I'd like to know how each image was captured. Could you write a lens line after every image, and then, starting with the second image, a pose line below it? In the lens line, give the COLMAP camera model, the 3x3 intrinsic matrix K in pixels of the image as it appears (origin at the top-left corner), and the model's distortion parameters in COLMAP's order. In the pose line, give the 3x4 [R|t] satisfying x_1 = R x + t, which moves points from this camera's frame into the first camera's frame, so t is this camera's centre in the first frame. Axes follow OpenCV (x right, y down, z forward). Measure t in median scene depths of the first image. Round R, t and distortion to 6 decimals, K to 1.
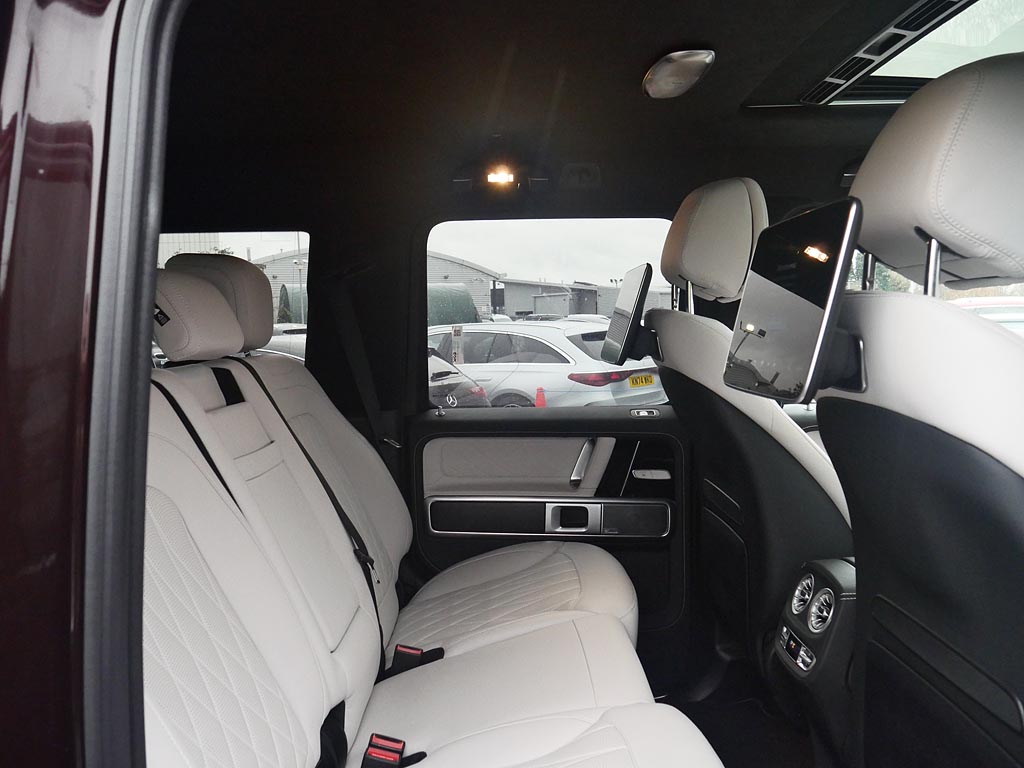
lens RADIAL K [[877.1, 0, 513.5], [0, 877.1, 385.3], [0, 0, 1]] dist [-0.005223, -0.023708]
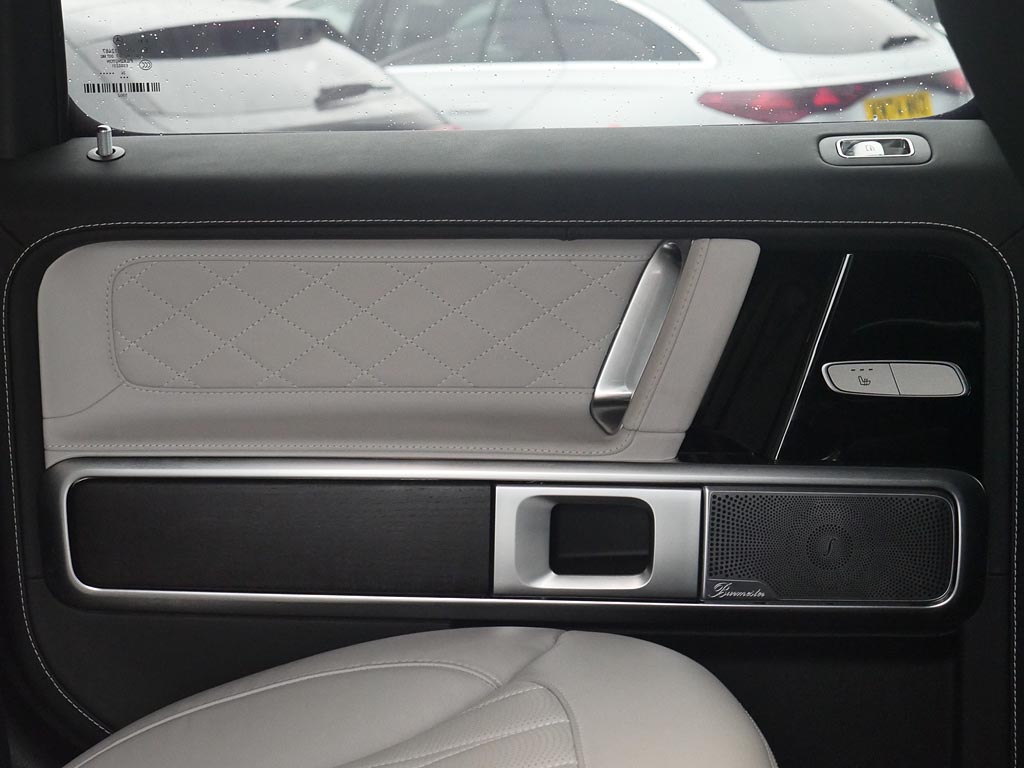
lens RADIAL K [[2227.6, 0, 510.7], [0, 2227.6, 383.8], [0, 0, 1]] dist [0.090107, 0.000000]
pose [[0.999631, -0.000111, -0.027173, 0.059291], [0.003132, 0.993797, 0.111167, 0.027470], [0.026992, -0.111212, 0.993430, 0.323170]]
